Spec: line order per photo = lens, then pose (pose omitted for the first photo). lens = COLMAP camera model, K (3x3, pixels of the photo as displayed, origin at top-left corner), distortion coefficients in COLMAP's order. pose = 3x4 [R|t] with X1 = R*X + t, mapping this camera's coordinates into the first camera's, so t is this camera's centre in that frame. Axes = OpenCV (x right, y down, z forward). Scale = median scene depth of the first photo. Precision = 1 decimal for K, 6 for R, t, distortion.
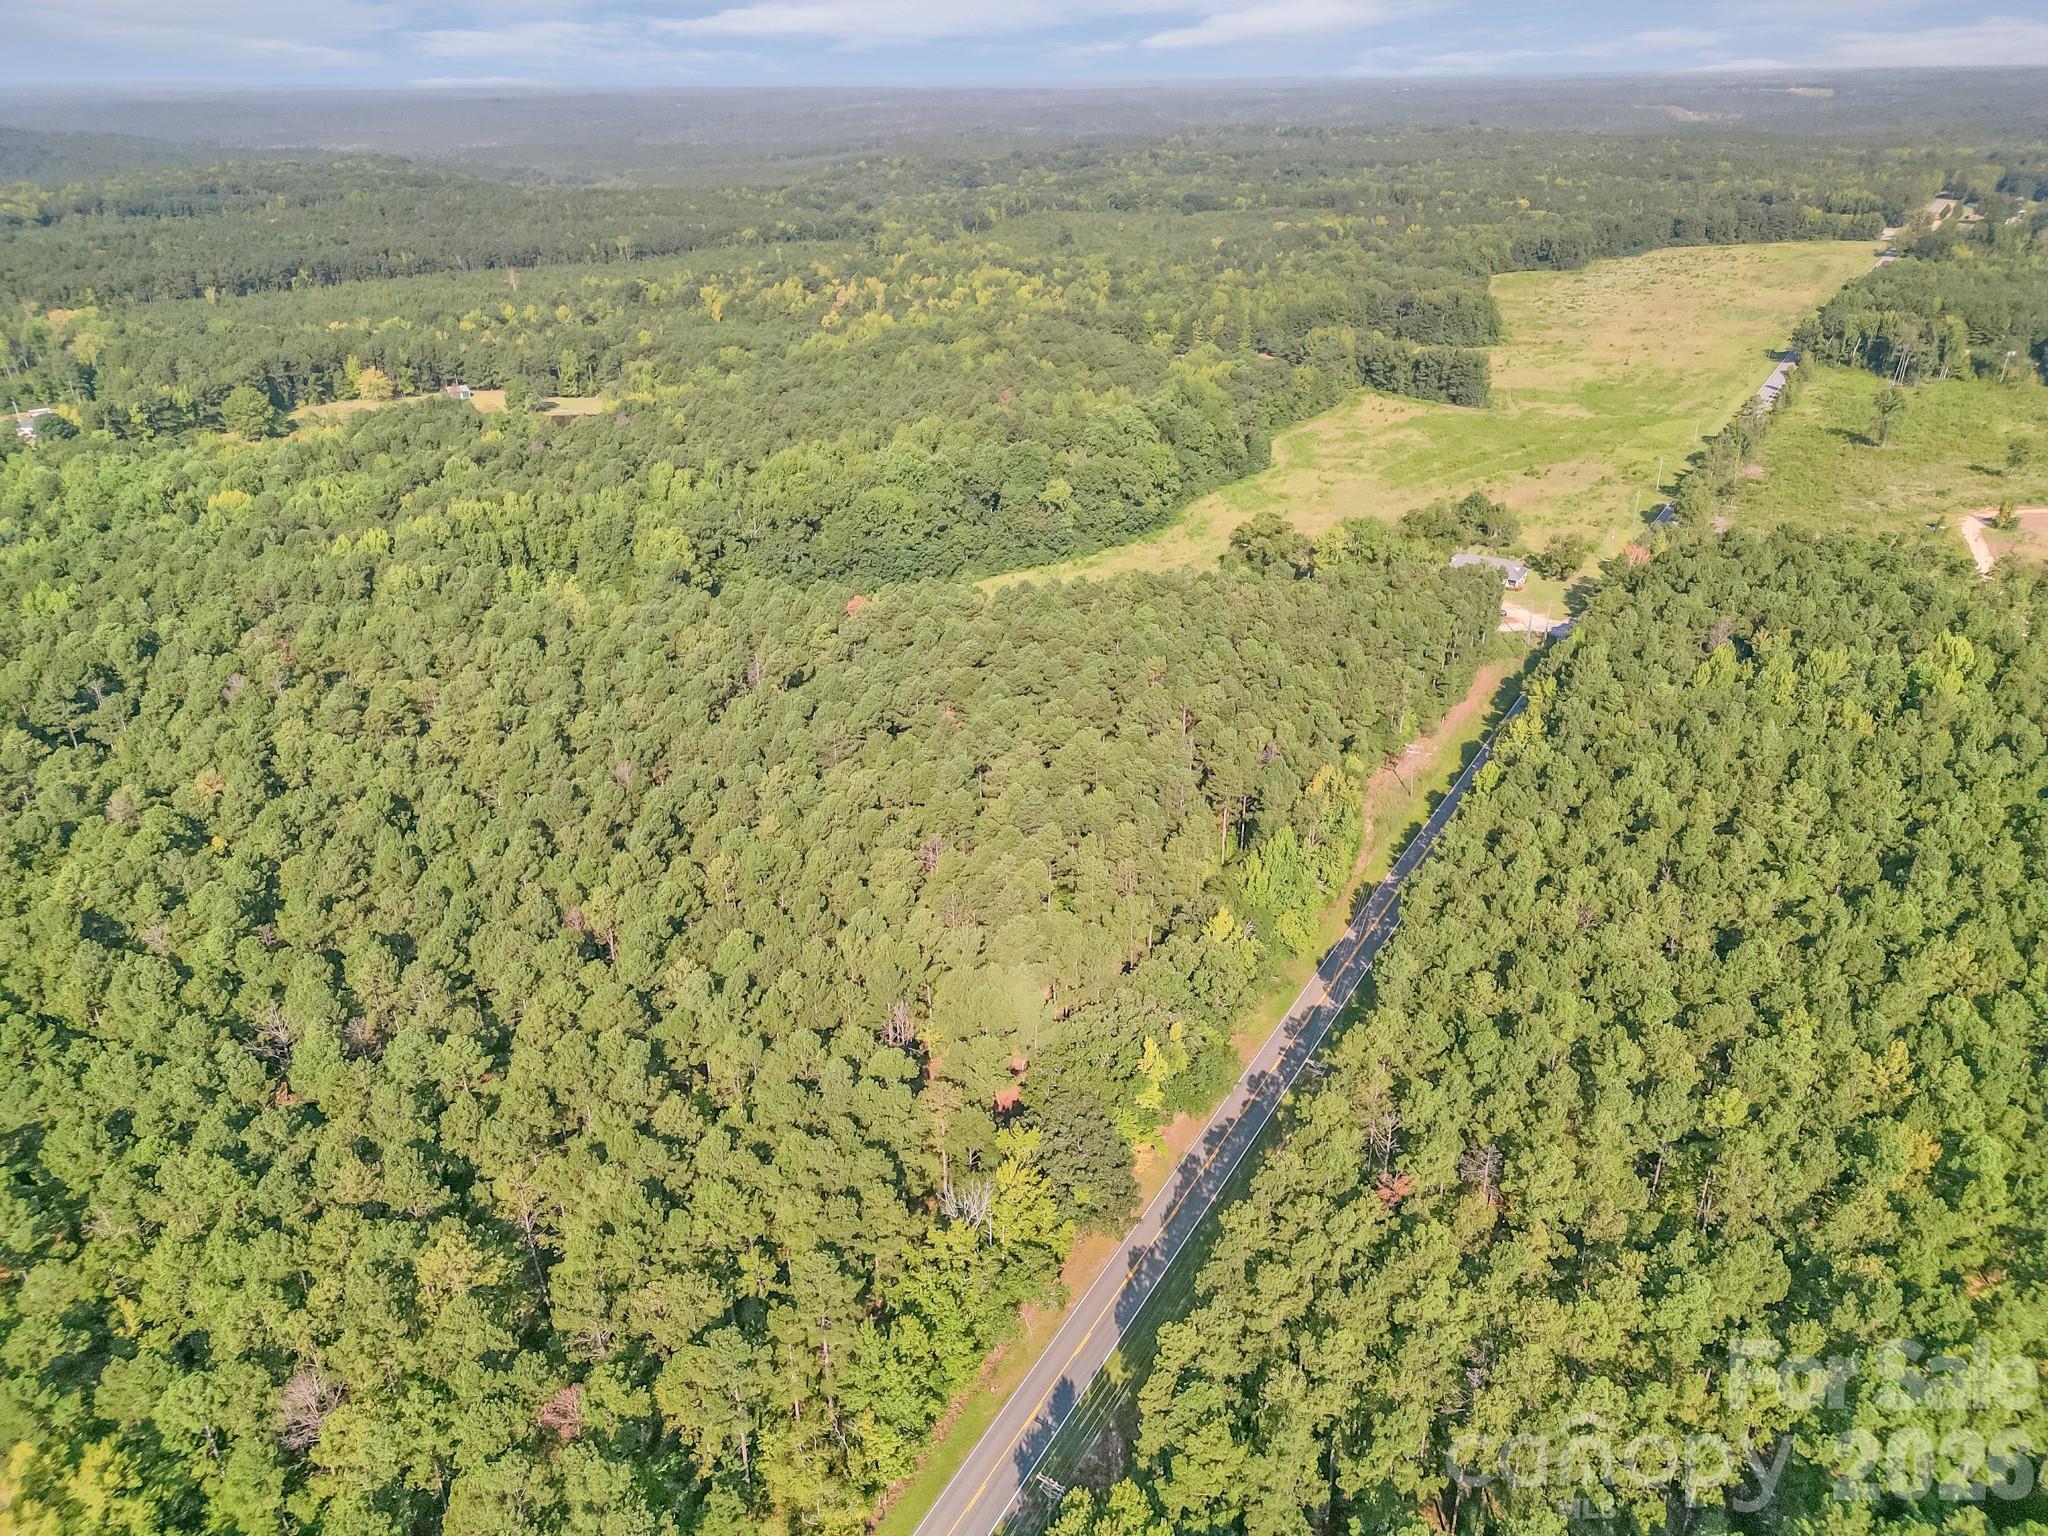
lens RADIAL K [[1434.8, 0, 1019.1], [0, 1434.8, 763.1], [0, 0, 1]] dist [0.070294, -0.063363]
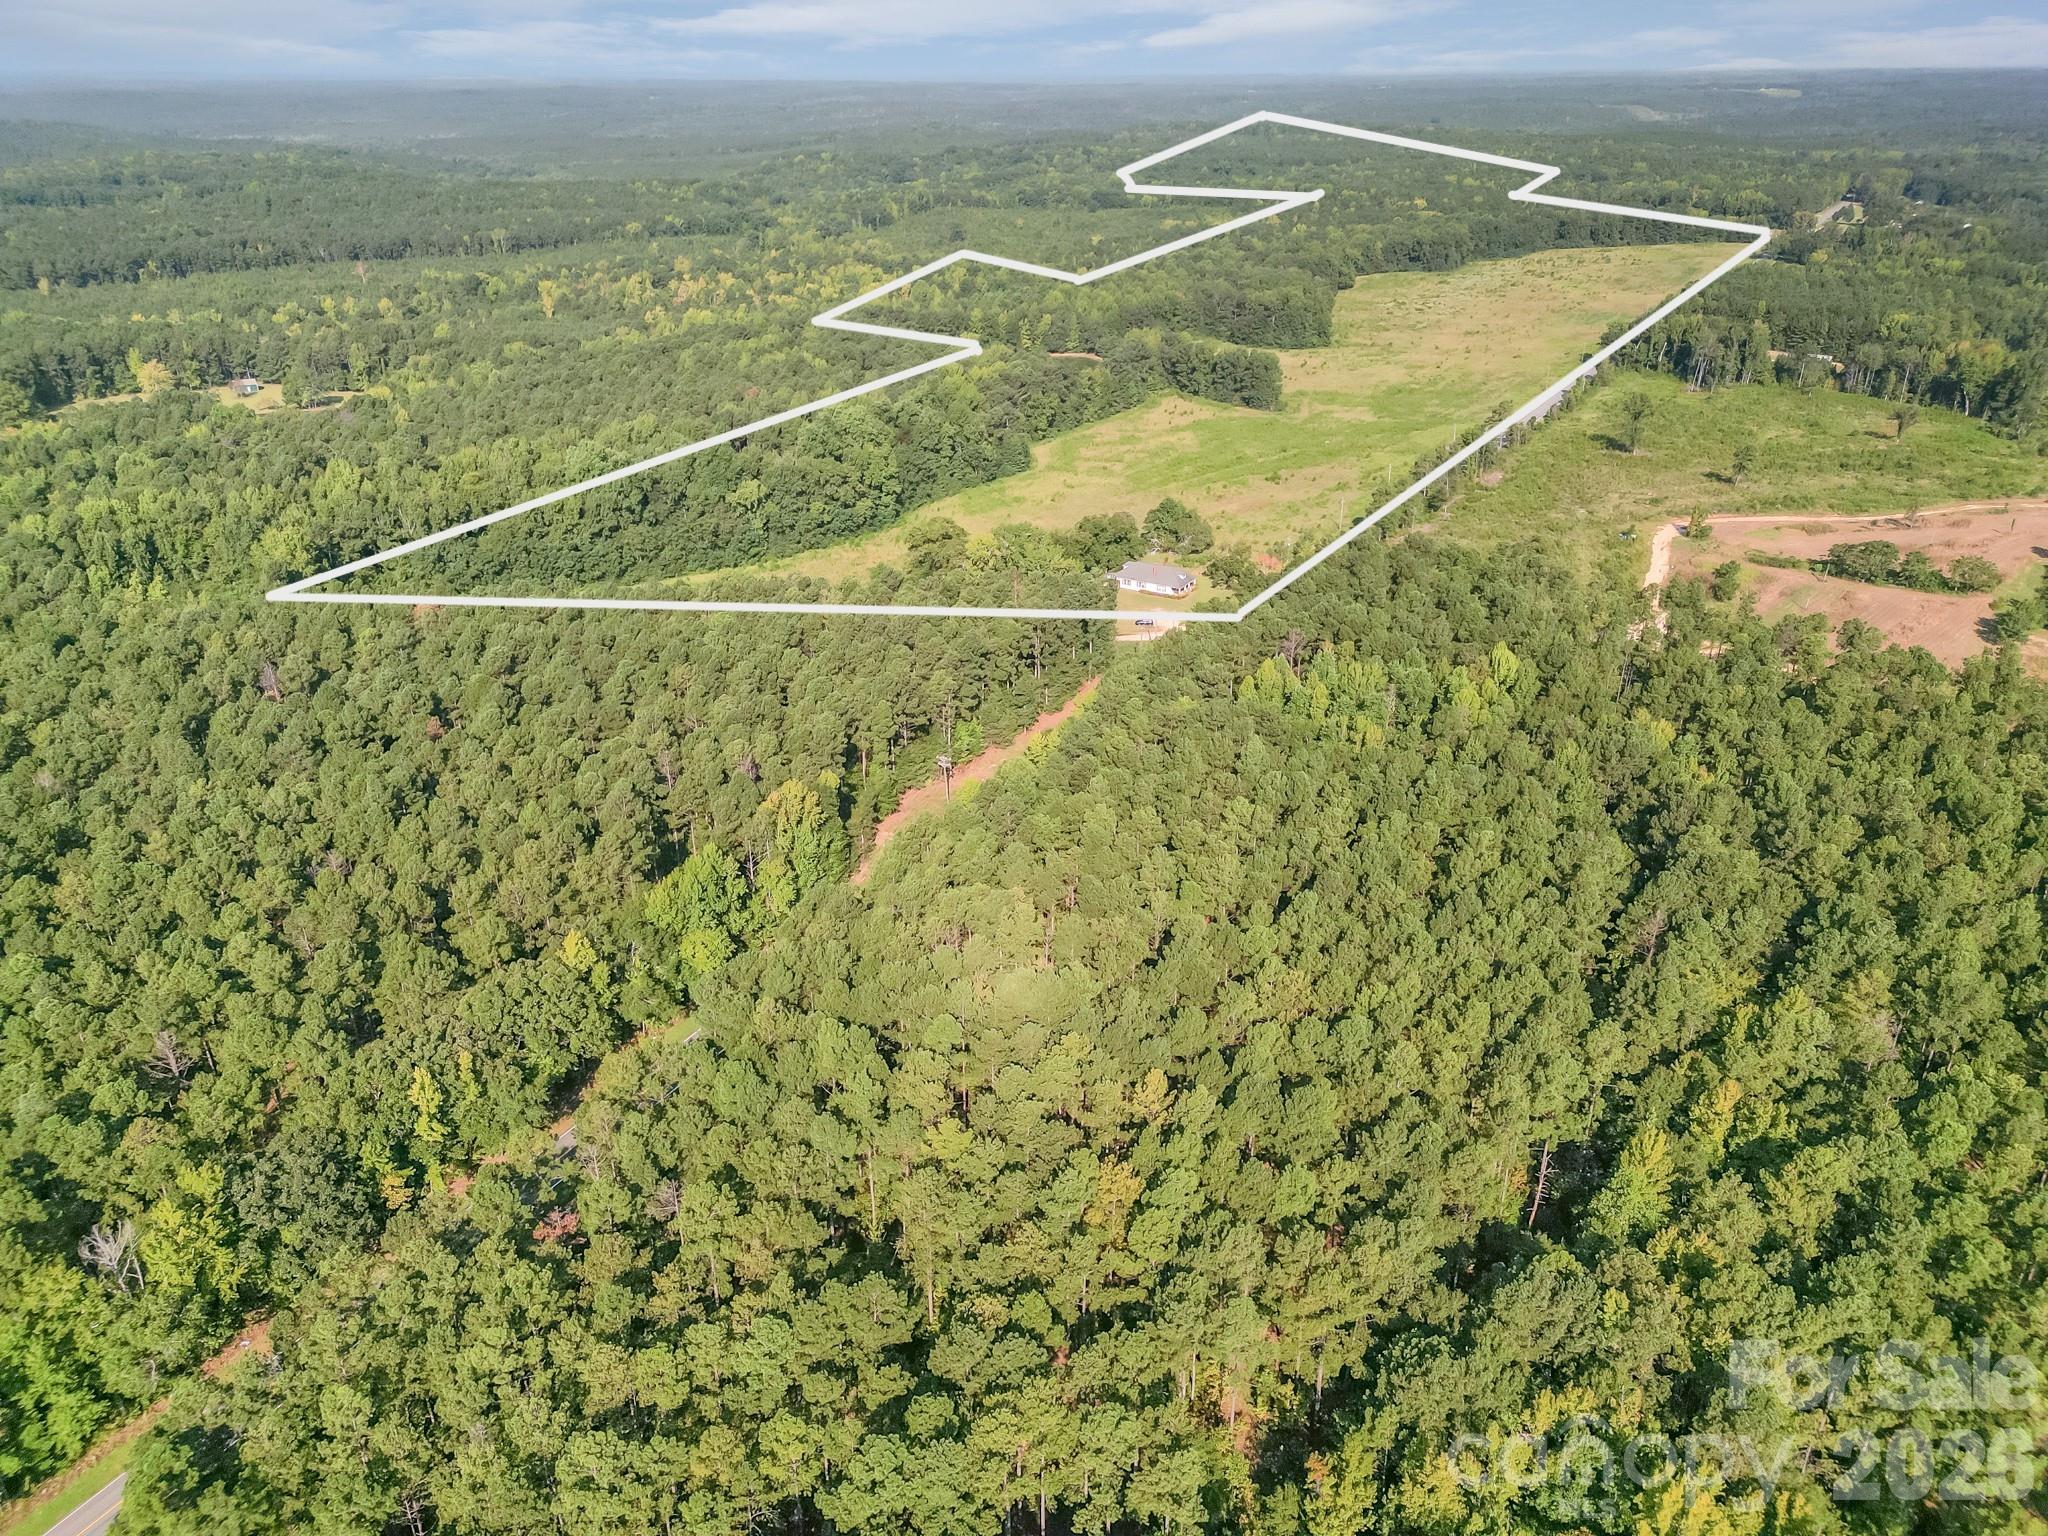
lens RADIAL K [[1434.8, 0, 1019.1], [0, 1434.8, 763.1], [0, 0, 1]] dist [0.070294, -0.063363]
pose [[0.999977, 0.004475, 0.005028, 0.099592], [-0.004489, 0.999986, 0.002745, -0.003501], [-0.005016, -0.002768, 0.999984, 0.005724]]
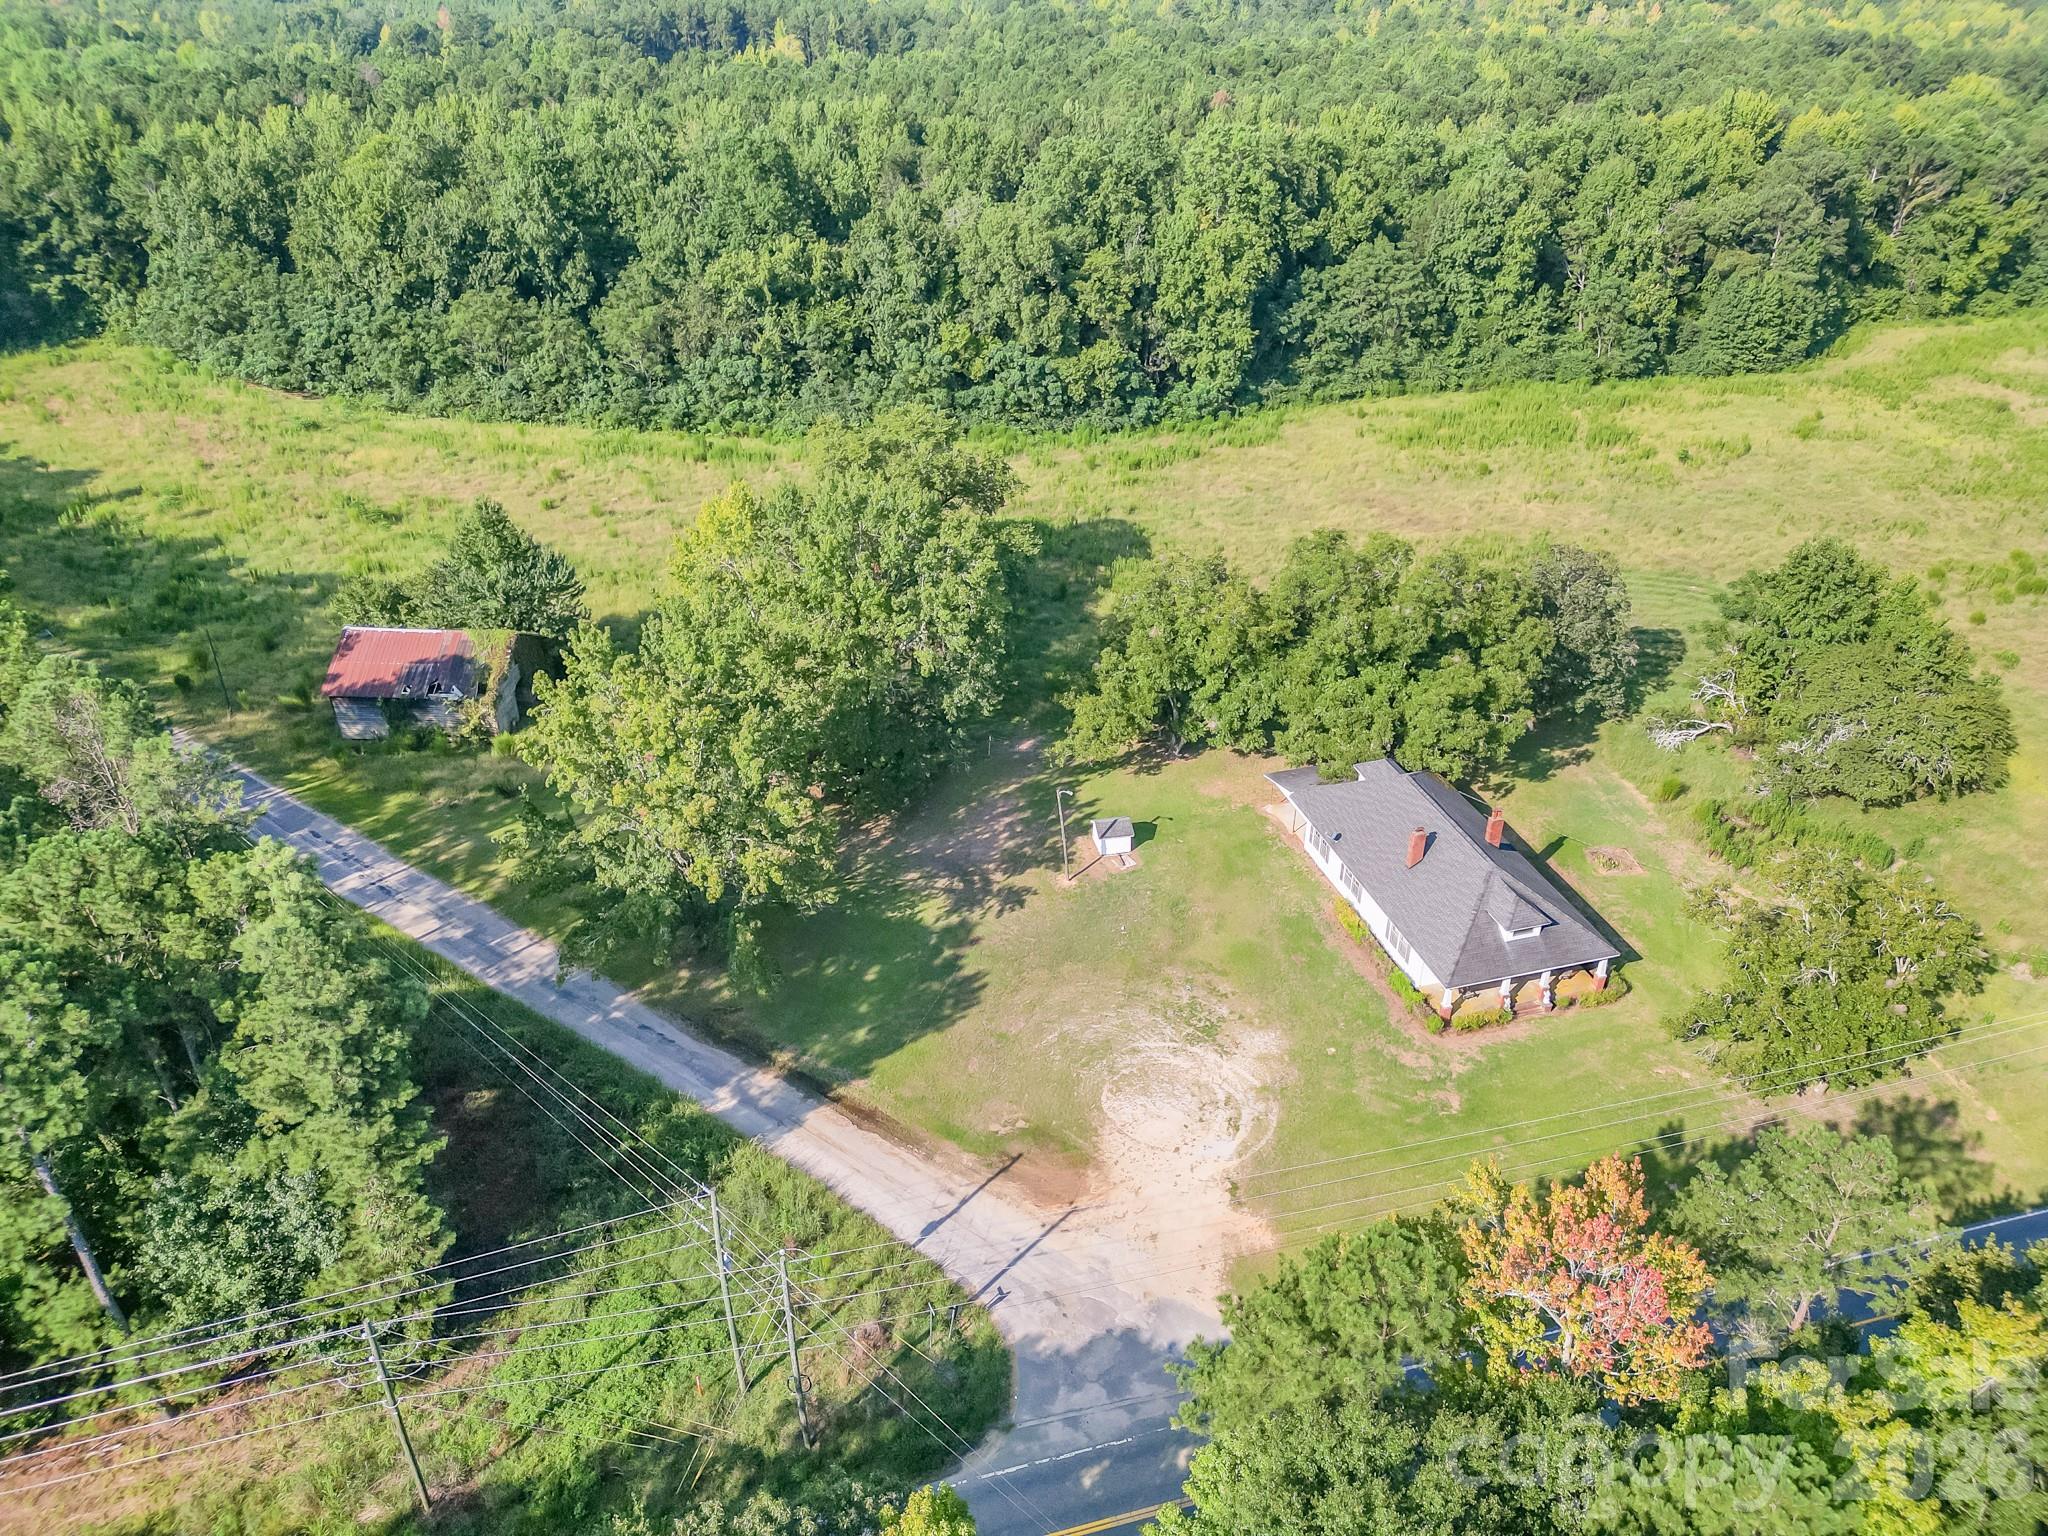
lens RADIAL K [[1430.4, 0, 1019.4], [0, 1430.4, 765.5], [0, 0, 1]] dist [0.068671, -0.060813]
pose [[0.720733, 0.362894, -0.590638, 0.178276], [-0.295610, 0.931569, 0.211644, -0.078342], [0.627024, 0.022060, 0.778687, 0.347746]]
